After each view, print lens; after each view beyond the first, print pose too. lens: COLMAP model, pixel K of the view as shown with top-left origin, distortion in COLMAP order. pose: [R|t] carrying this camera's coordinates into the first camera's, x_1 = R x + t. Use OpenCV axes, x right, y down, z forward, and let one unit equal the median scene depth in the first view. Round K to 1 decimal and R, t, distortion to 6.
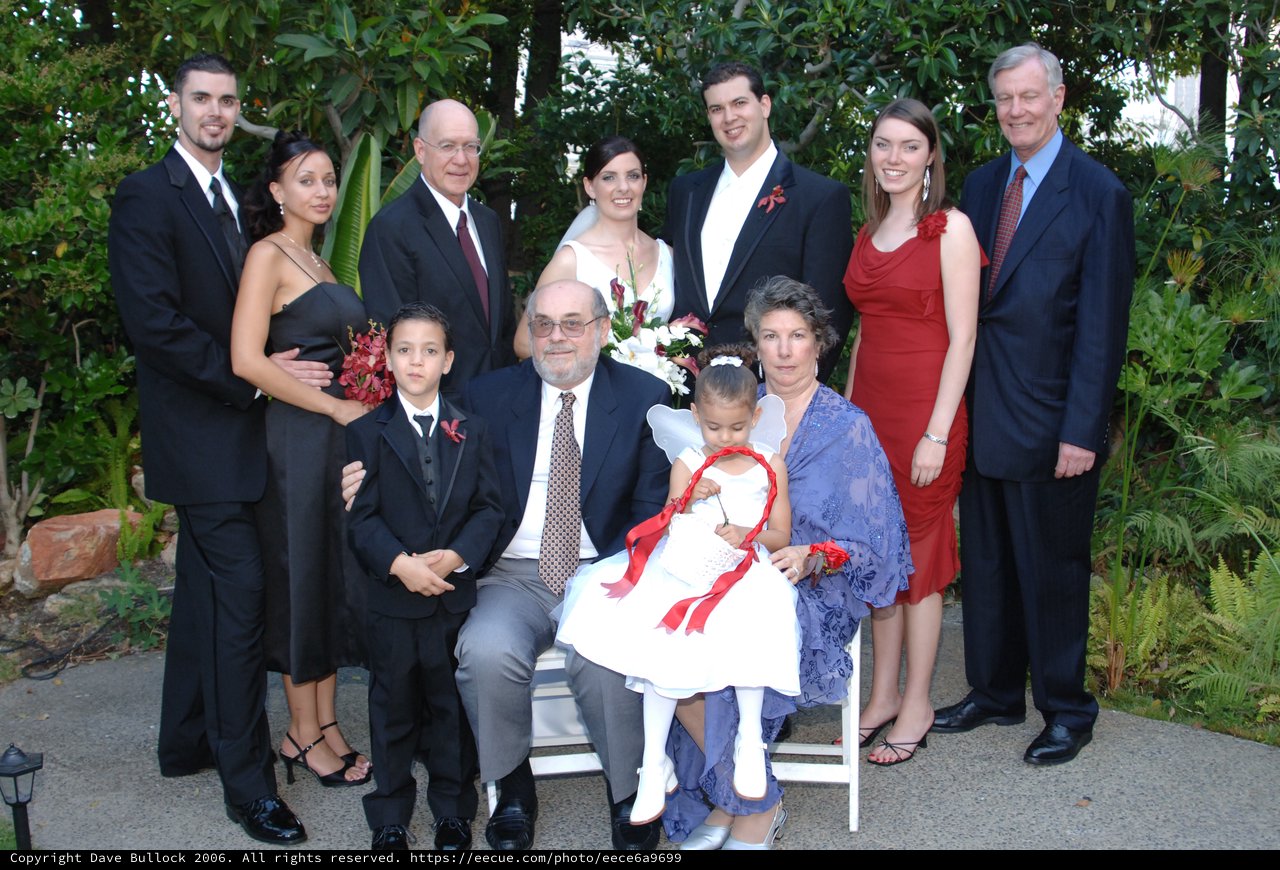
lens RADIAL K [[1555.9, 0, 639.4], [0, 1555.9, 434.2], [0, 0, 1]] dist [-0.116634, 0.000000]
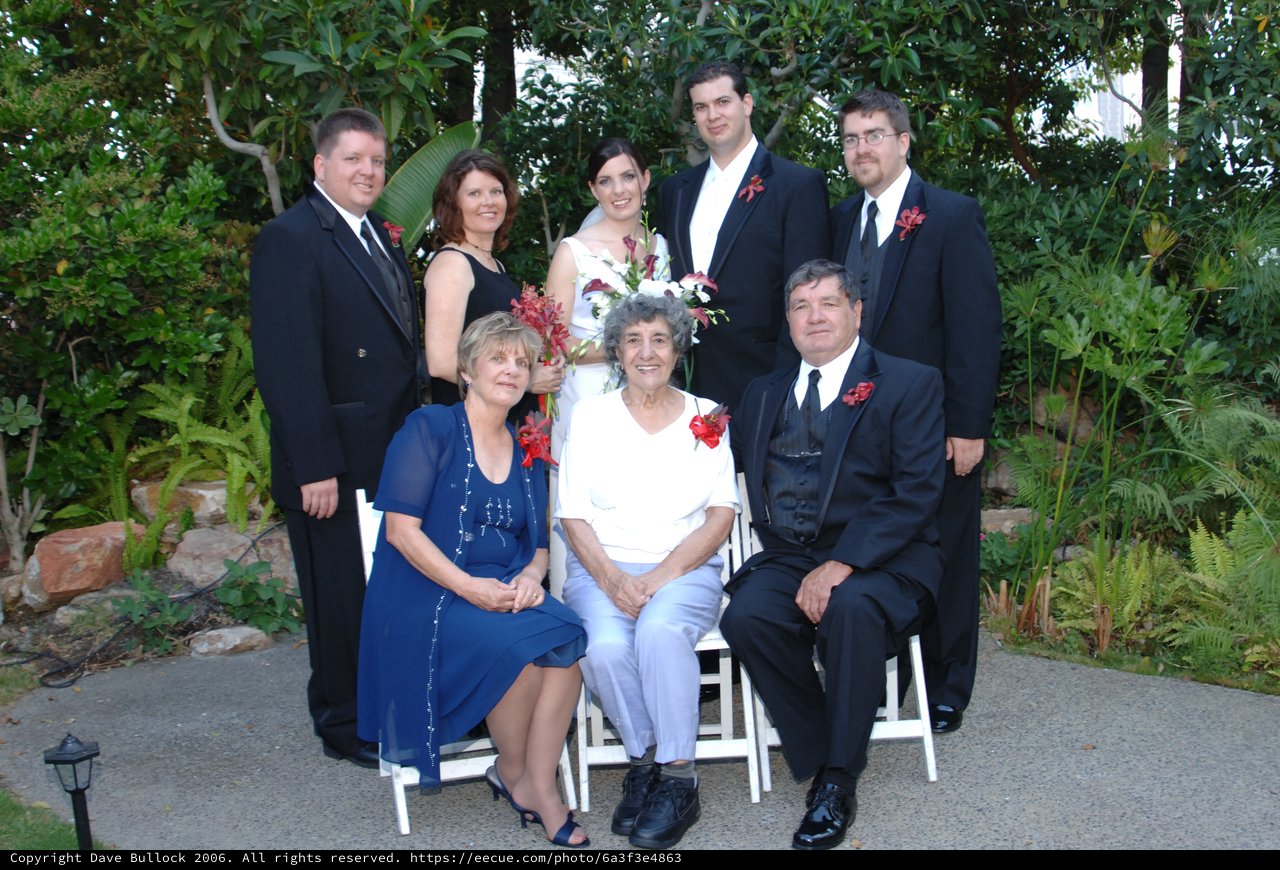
lens RADIAL K [[1555.9, 0, 639.3], [0, 1555.9, 433.7], [0, 0, 1]] dist [-0.116634, 0.000000]
pose [[0.998538, -0.037319, 0.039115, -0.033346], [0.037857, 0.999197, -0.013114, 0.016392], [-0.038594, 0.014575, 0.999149, -0.028825]]
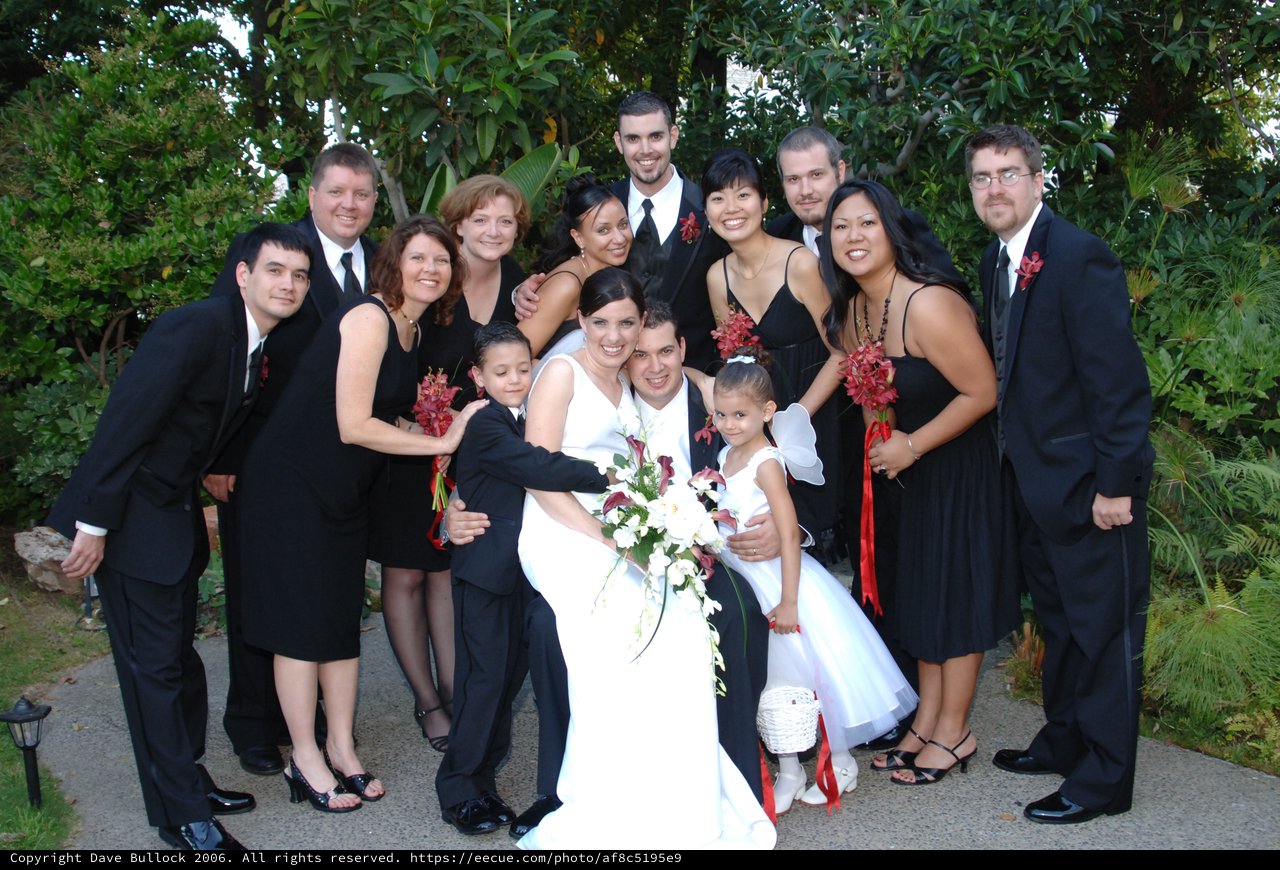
lens RADIAL K [[1555.9, 0, 636.4], [0, 1555.9, 433.2], [0, 0, 1]] dist [-0.116634, 0.000000]
pose [[0.984192, 0.014629, -0.176502, 0.142802], [-0.016638, 0.999813, -0.009906, 0.002552], [0.176324, 0.012686, 0.984251, -0.041328]]
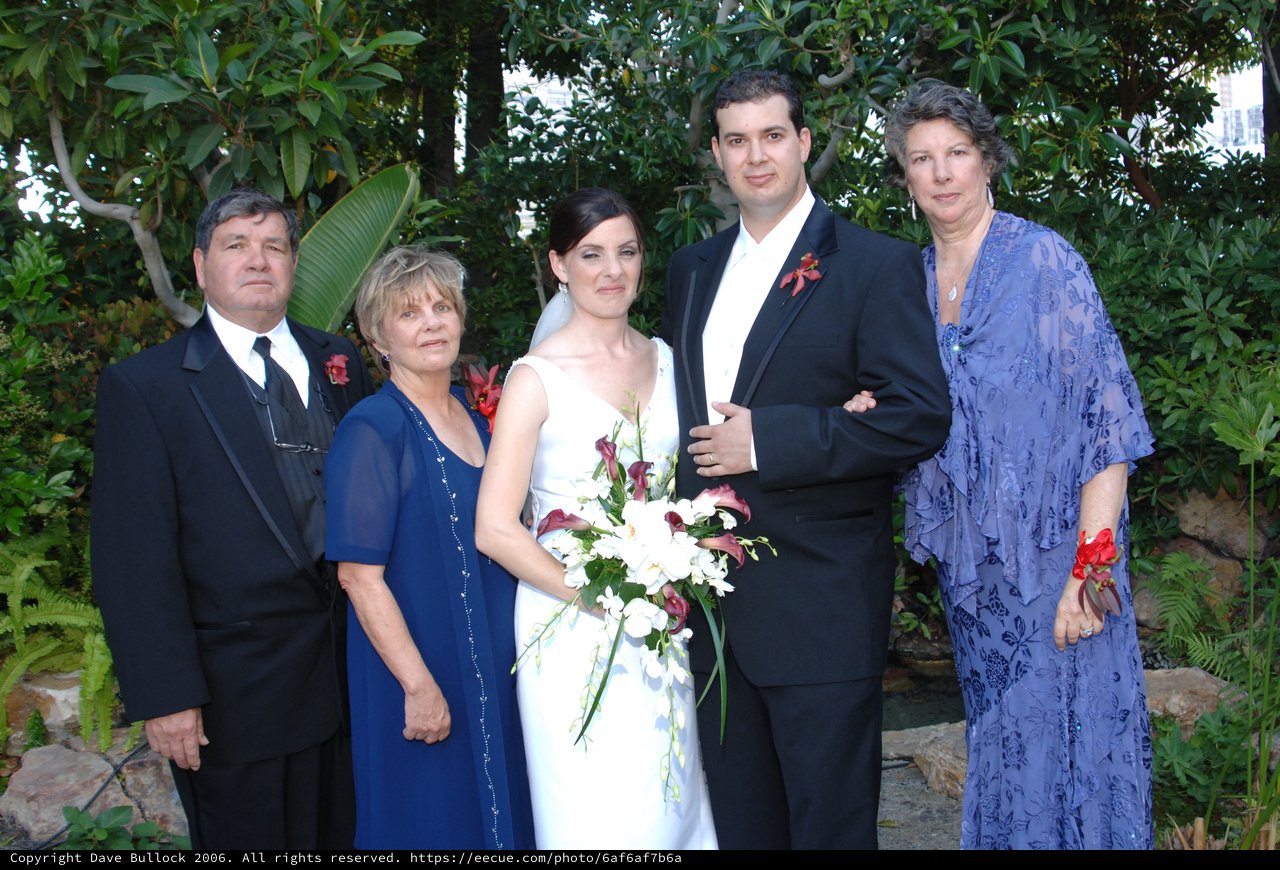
lens RADIAL K [[1555.9, 0, 638.3], [0, 1555.9, 437.5], [0, 0, 1]] dist [-0.116634, 0.000000]
pose [[0.997396, -0.069605, 0.018891, -0.010560], [0.070130, 0.997125, -0.028710, -0.048821], [-0.016839, 0.029960, 0.999409, 0.262013]]
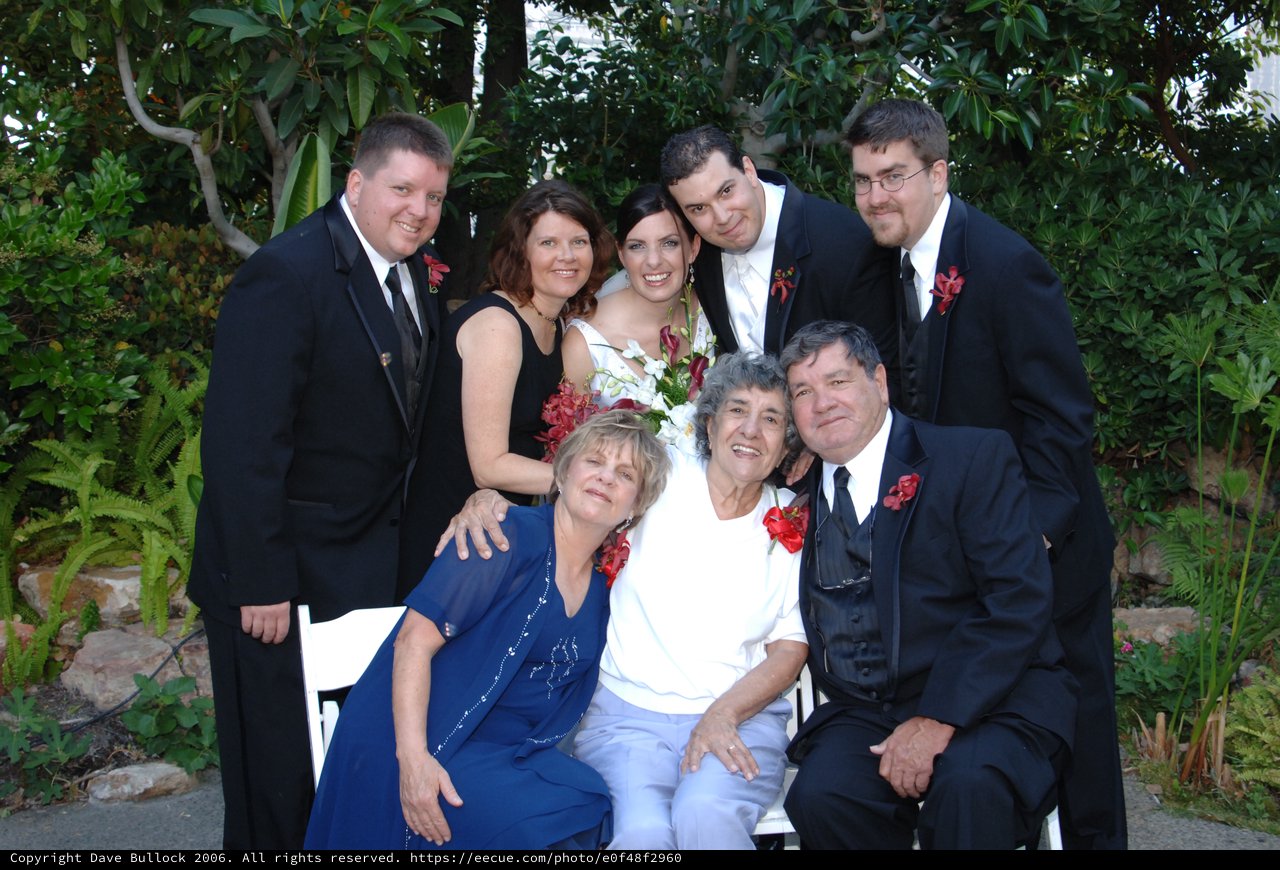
lens RADIAL K [[1886.1, 0, 634.4], [0, 1886.1, 434.8], [0, 0, 1]] dist [-0.033458, 0.000000]
pose [[0.999389, -0.031469, 0.015230, -0.029218], [0.031915, 0.999039, -0.030027, -0.006393], [-0.014270, 0.030494, 0.999433, 0.037274]]
